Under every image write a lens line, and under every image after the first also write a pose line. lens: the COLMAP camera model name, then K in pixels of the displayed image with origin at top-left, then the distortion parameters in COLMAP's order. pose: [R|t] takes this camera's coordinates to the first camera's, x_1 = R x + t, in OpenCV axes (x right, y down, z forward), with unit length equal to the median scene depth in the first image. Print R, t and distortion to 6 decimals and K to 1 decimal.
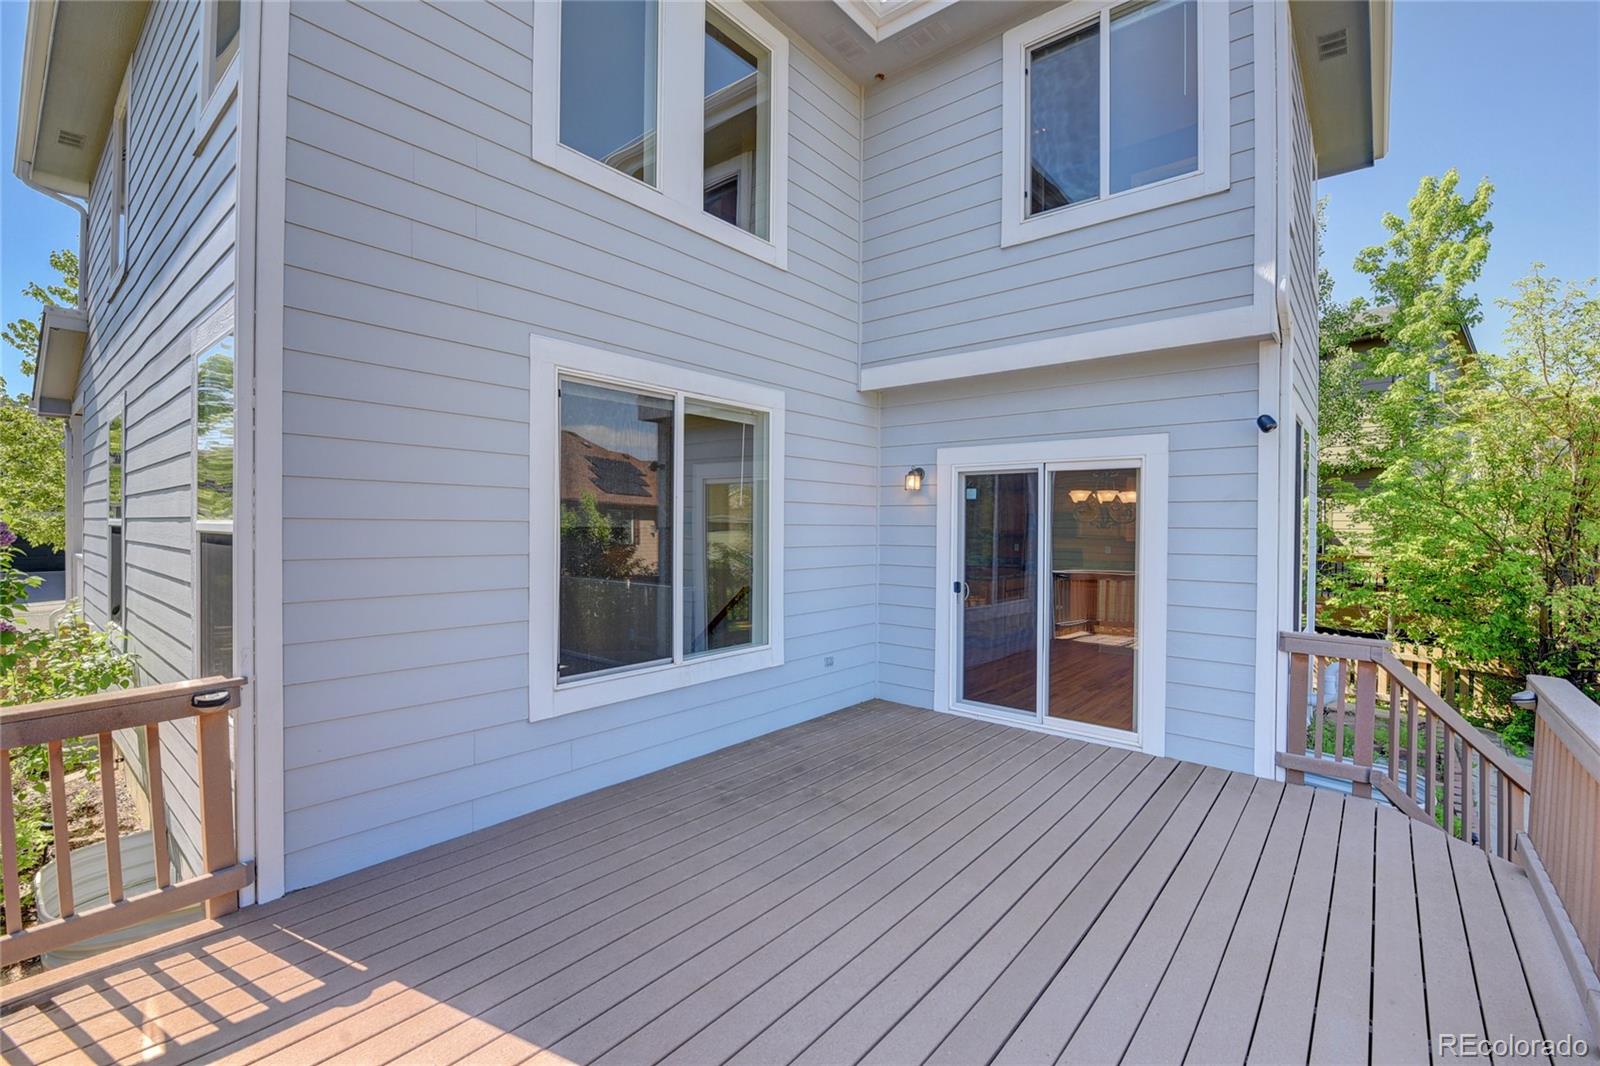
lens RADIAL K [[686.7, 0, 802.1], [0, 686.7, 529.8], [0, 0, 1]] dist [-0.004195, -0.008261]
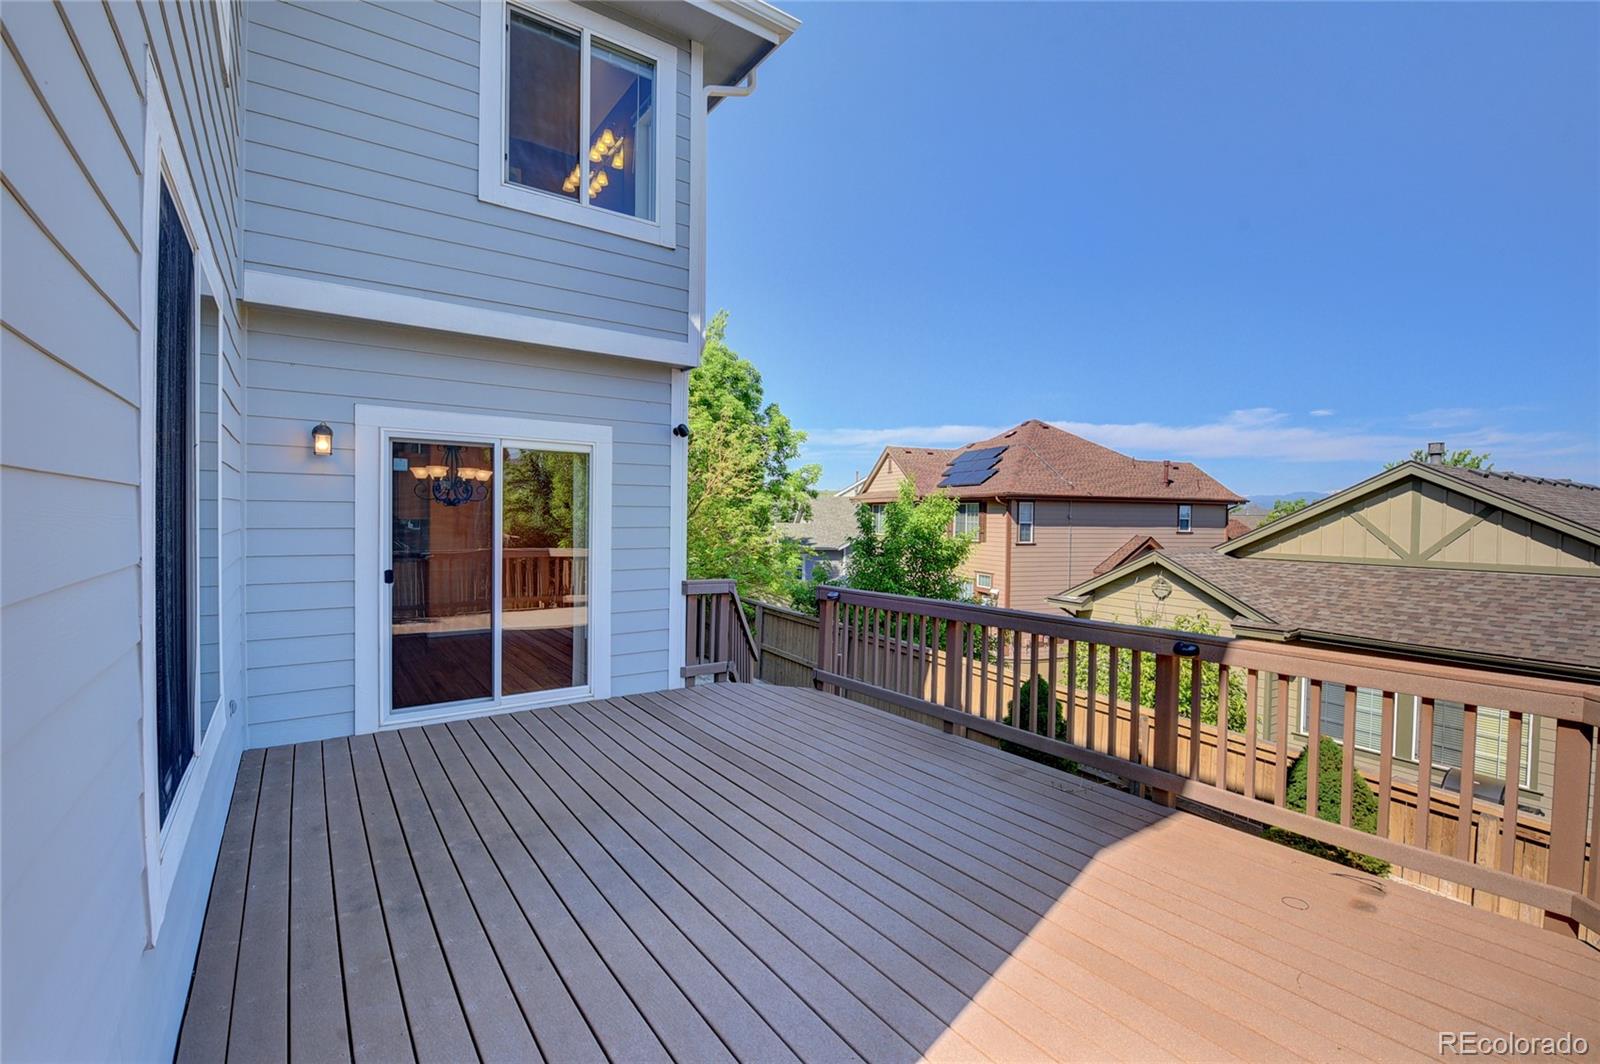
lens RADIAL K [[686.7, 0, 795.2], [0, 686.7, 527.5], [0, 0, 1]] dist [-0.004195, -0.008261]
pose [[0.250548, -0.027764, 0.967706, -0.495046], [-0.004148, 0.999549, 0.029752, -0.002246], [-0.968095, -0.011469, 0.250319, 0.356508]]
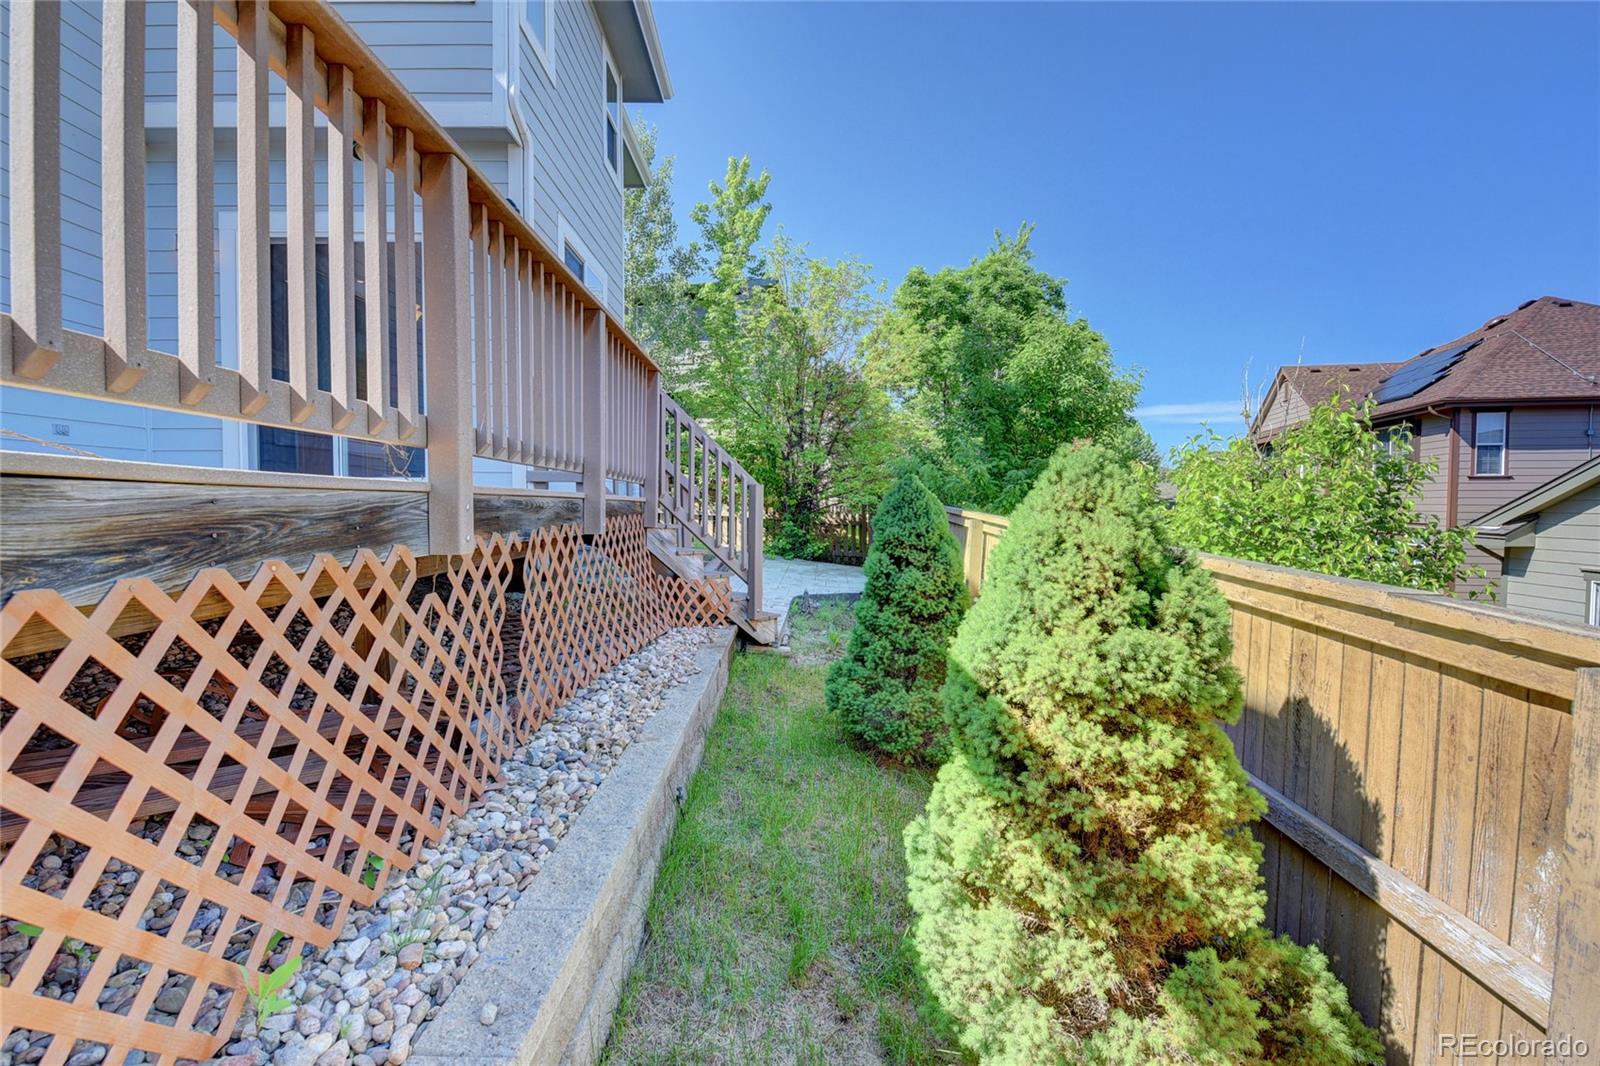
lens RADIAL K [[686.7, 0, 795.9], [0, 686.7, 530.0], [0, 0, 1]] dist [-0.004195, -0.008261]
pose [[0.751120, -0.040168, 0.658942, 0.170321], [0.012299, 0.998825, 0.046867, 0.322489], [-0.660051, -0.027099, 0.750732, -0.270279]]
